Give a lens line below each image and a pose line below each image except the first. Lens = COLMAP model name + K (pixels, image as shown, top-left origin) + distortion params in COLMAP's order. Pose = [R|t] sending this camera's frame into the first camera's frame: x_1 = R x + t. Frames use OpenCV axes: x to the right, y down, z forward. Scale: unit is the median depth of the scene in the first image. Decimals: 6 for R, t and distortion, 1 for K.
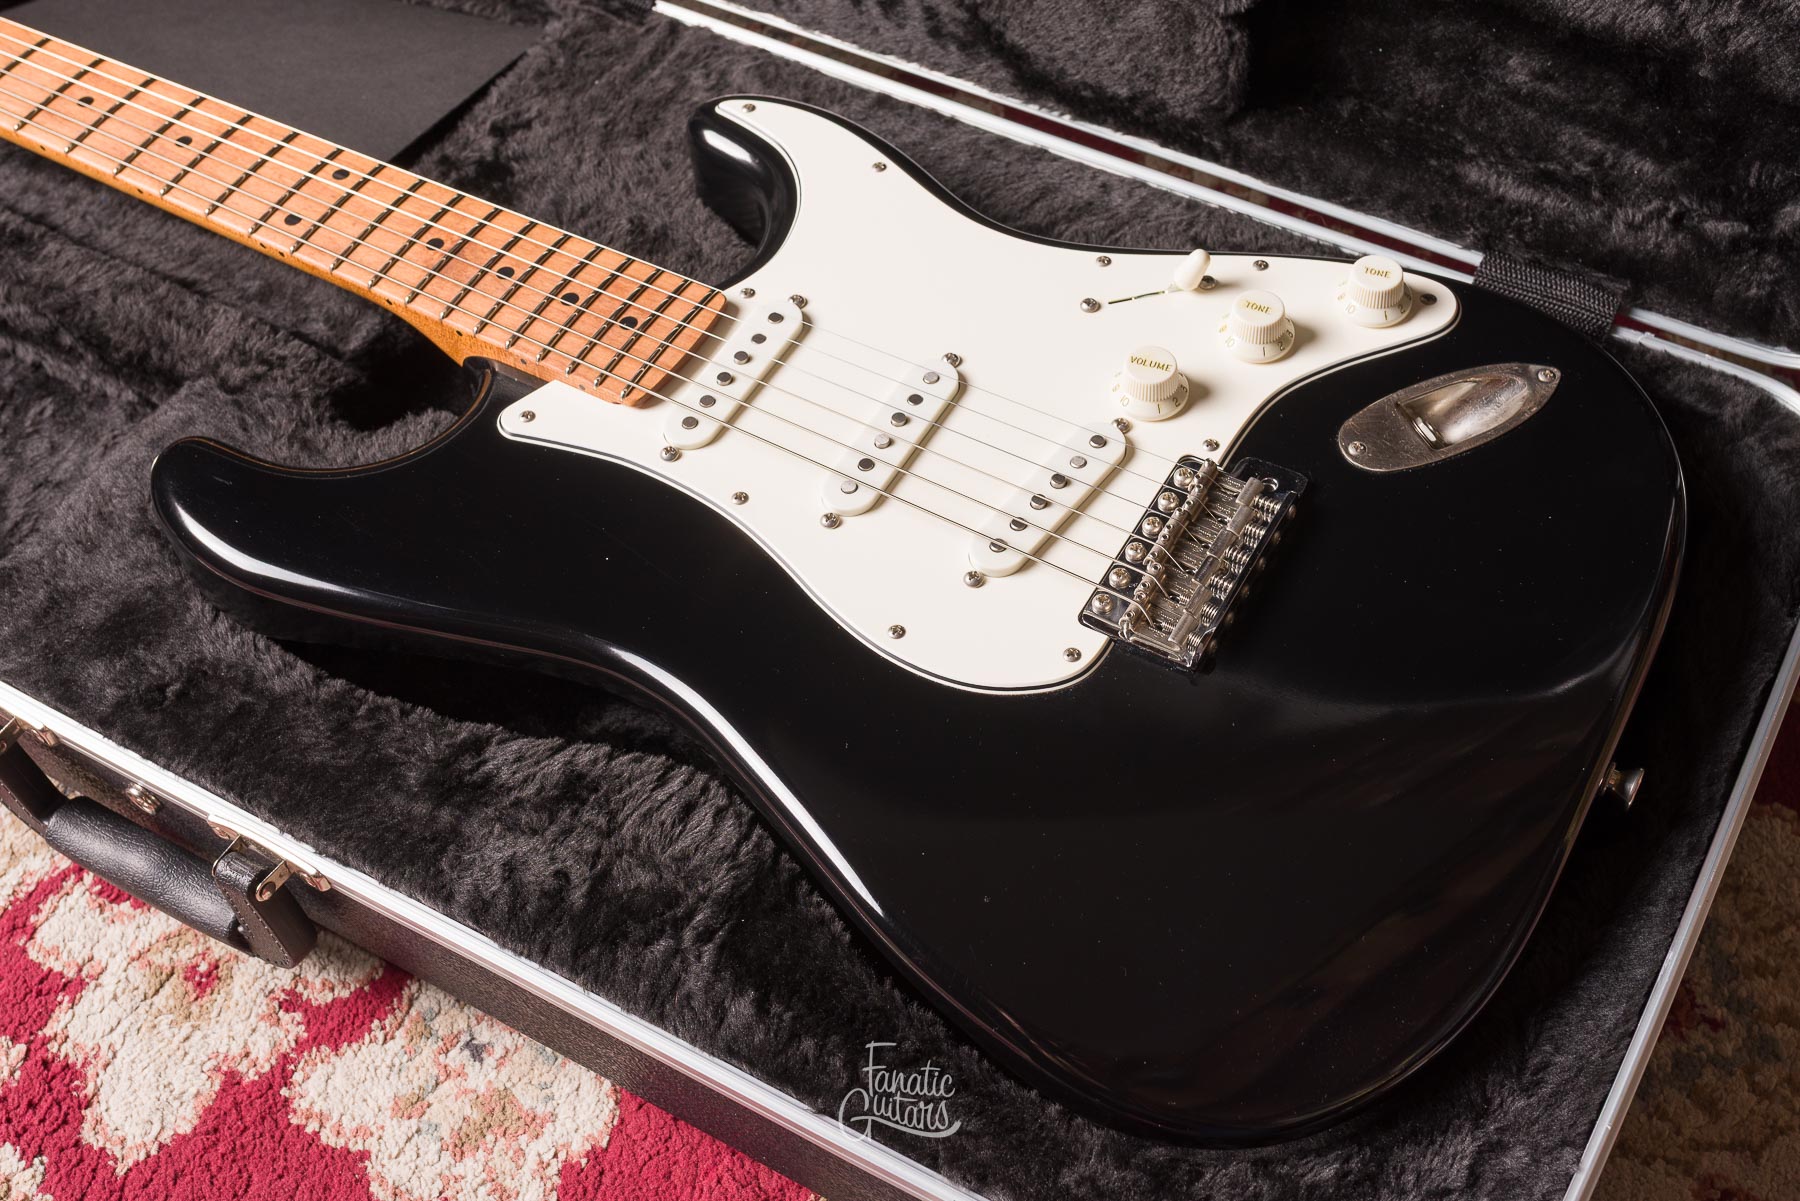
lens RADIAL K [[2080.4, 0, 976.9], [0, 2080.4, 599.7], [0, 0, 1]] dist [-0.000095, 0.003661]
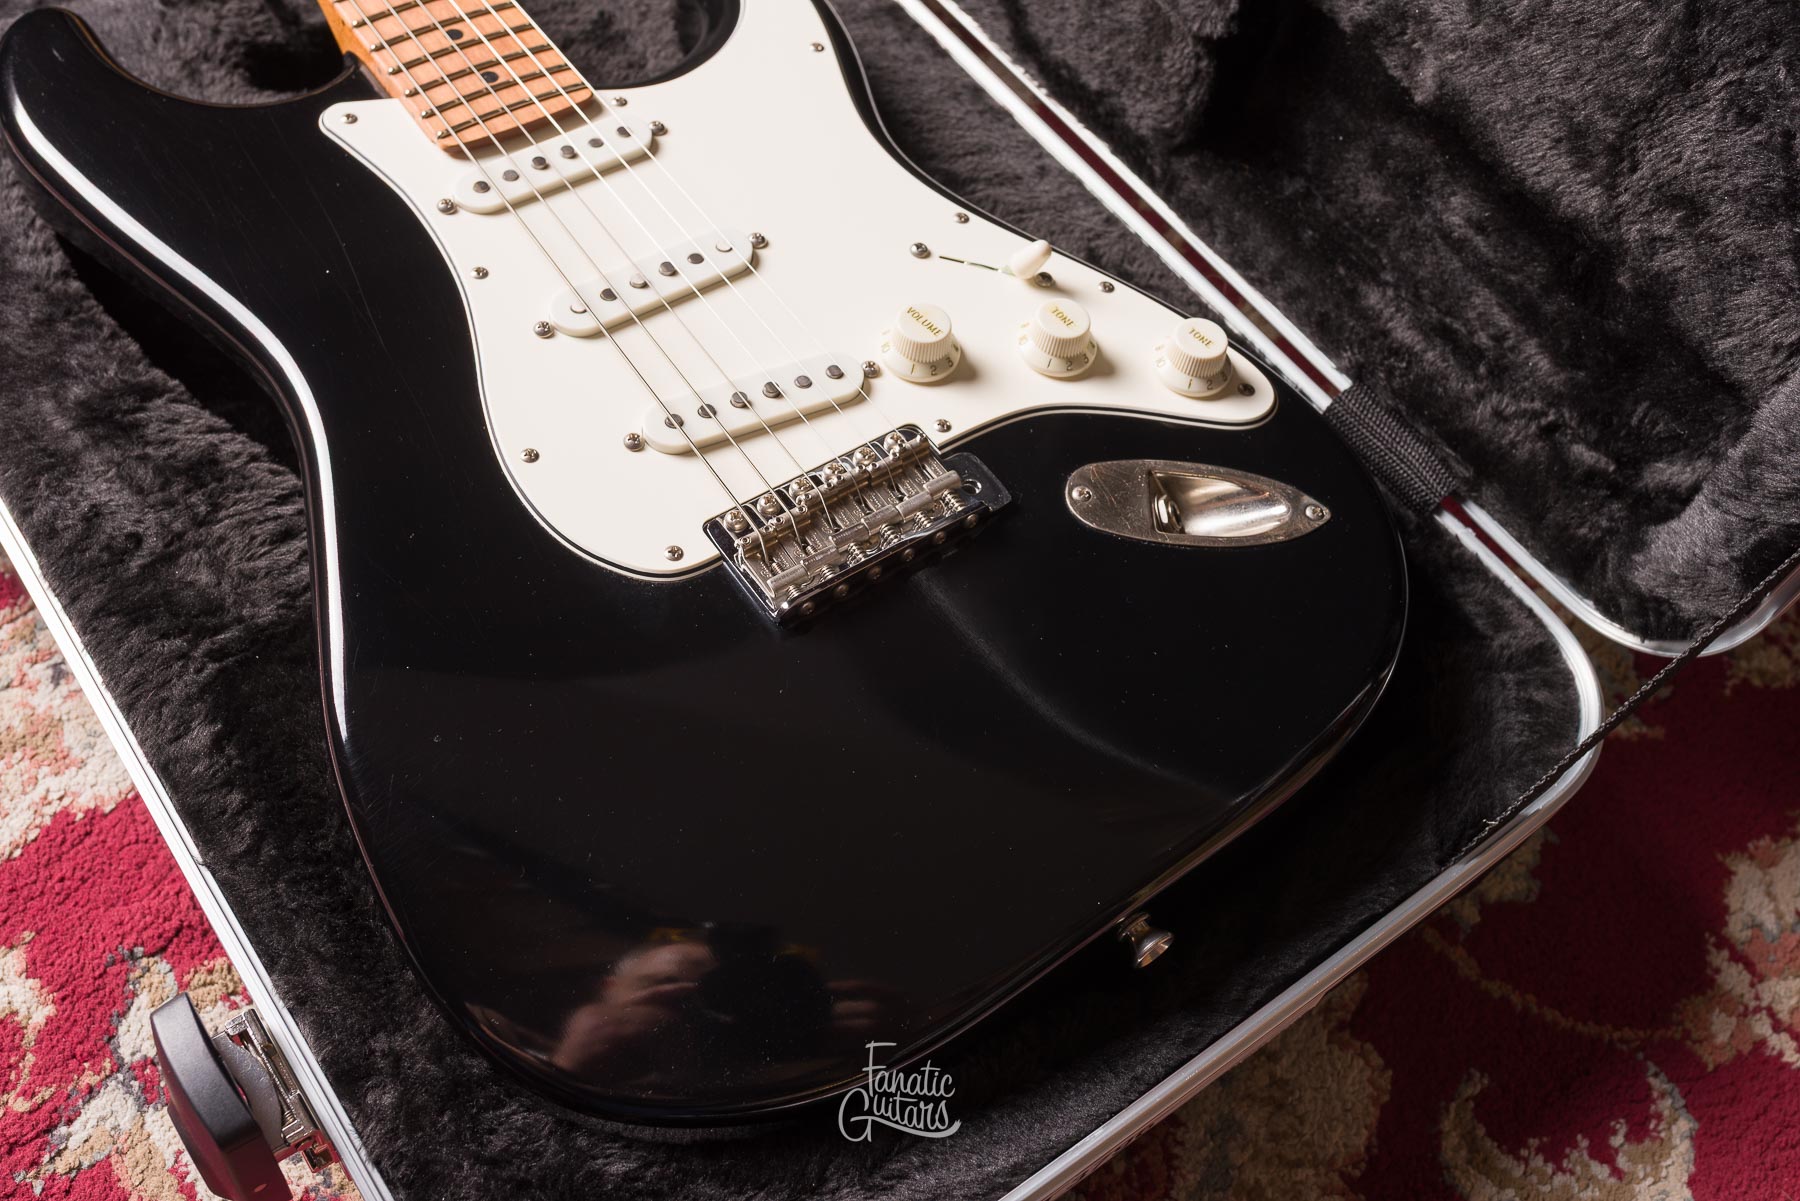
lens RADIAL K [[1757.4, 0, 899.7], [0, 1757.4, 599.7], [0, 0, 1]] dist [-0.001519, 0.000339]
pose [[0.896174, 0.426820, -0.121232, 0.212882], [-0.423880, 0.904315, 0.050400, -0.033154], [0.131144, 0.006221, 0.991344, 0.199926]]
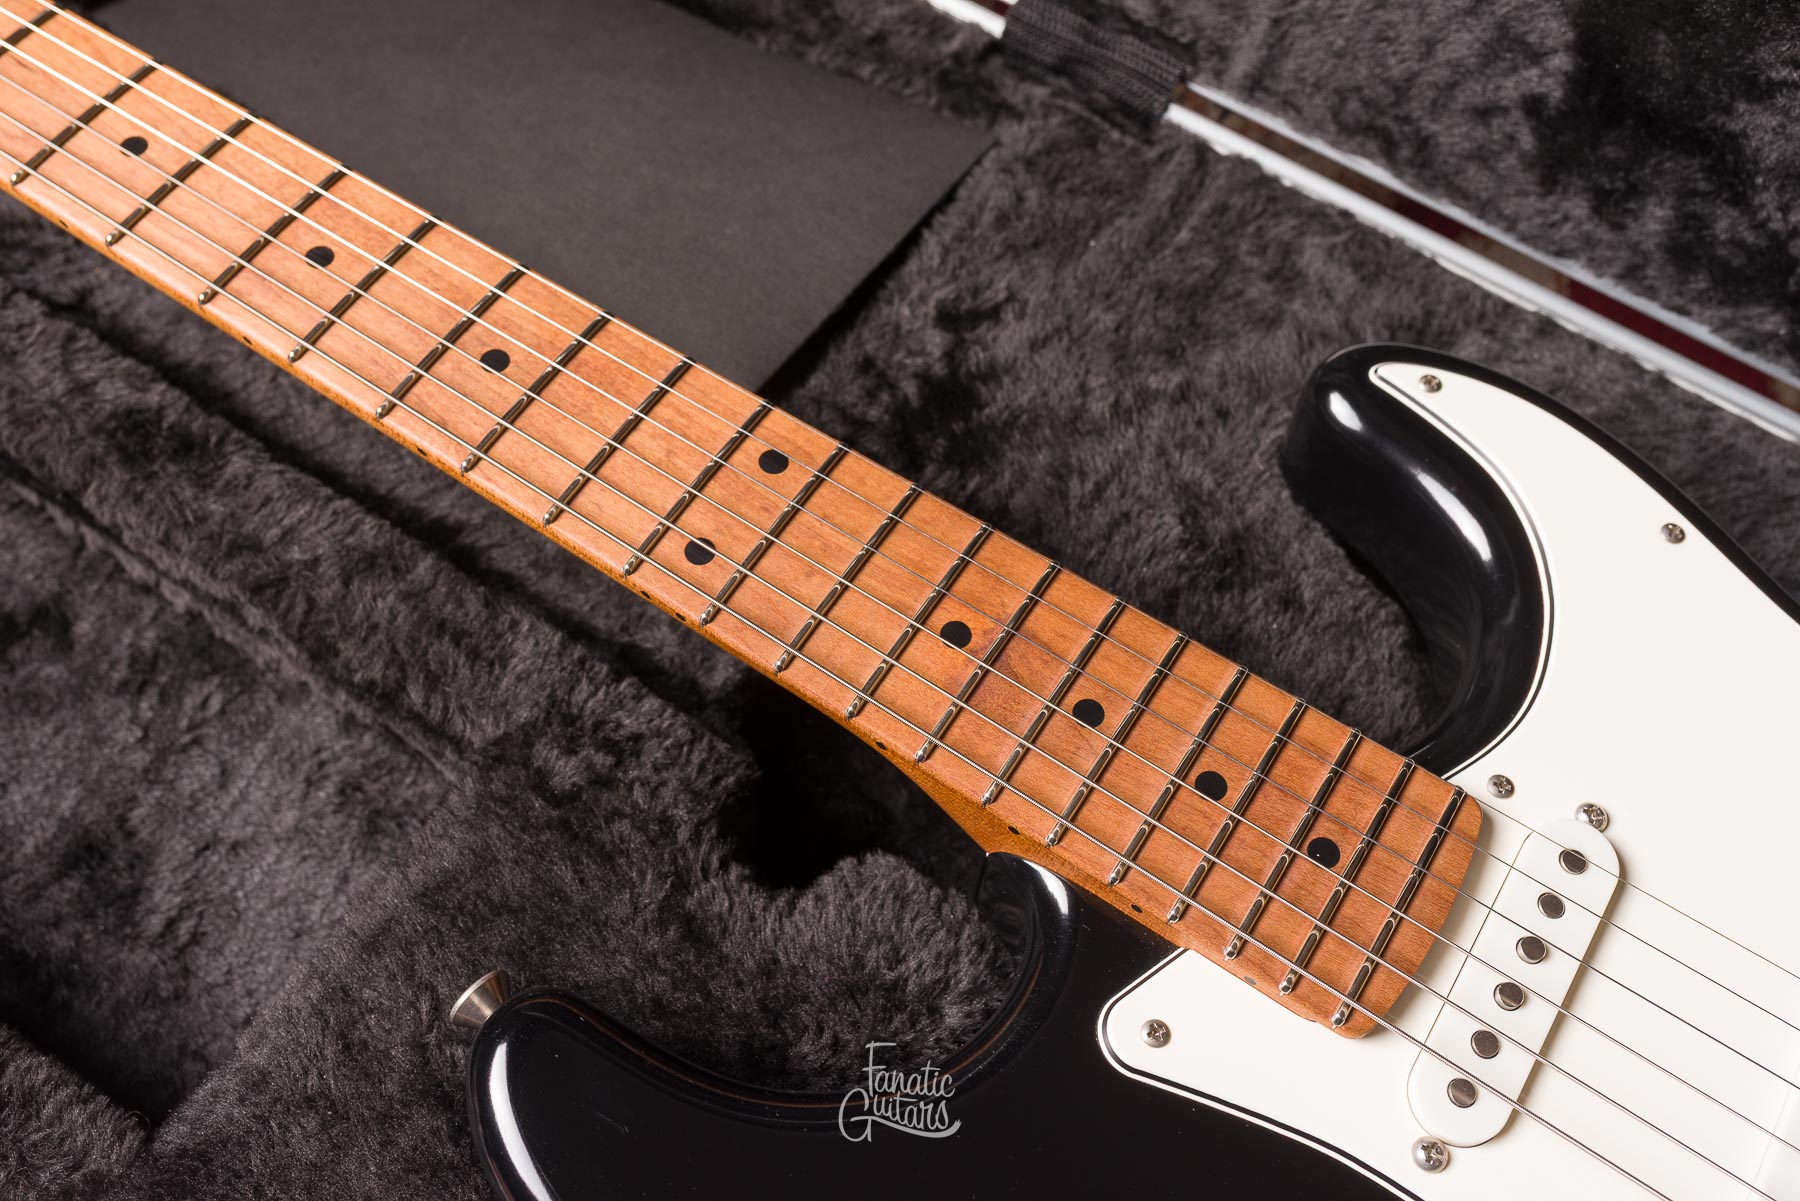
lens RADIAL K [[1787.6, 0, 898.8], [0, 1787.6, 600.6], [0, 0, 1]] dist [0.005862, -0.003546]
pose [[0.994629, 0.093158, 0.045111, -0.309072], [-0.098812, 0.984354, 0.145889, -0.258815], [-0.030814, -0.149563, 0.988272, 0.531474]]
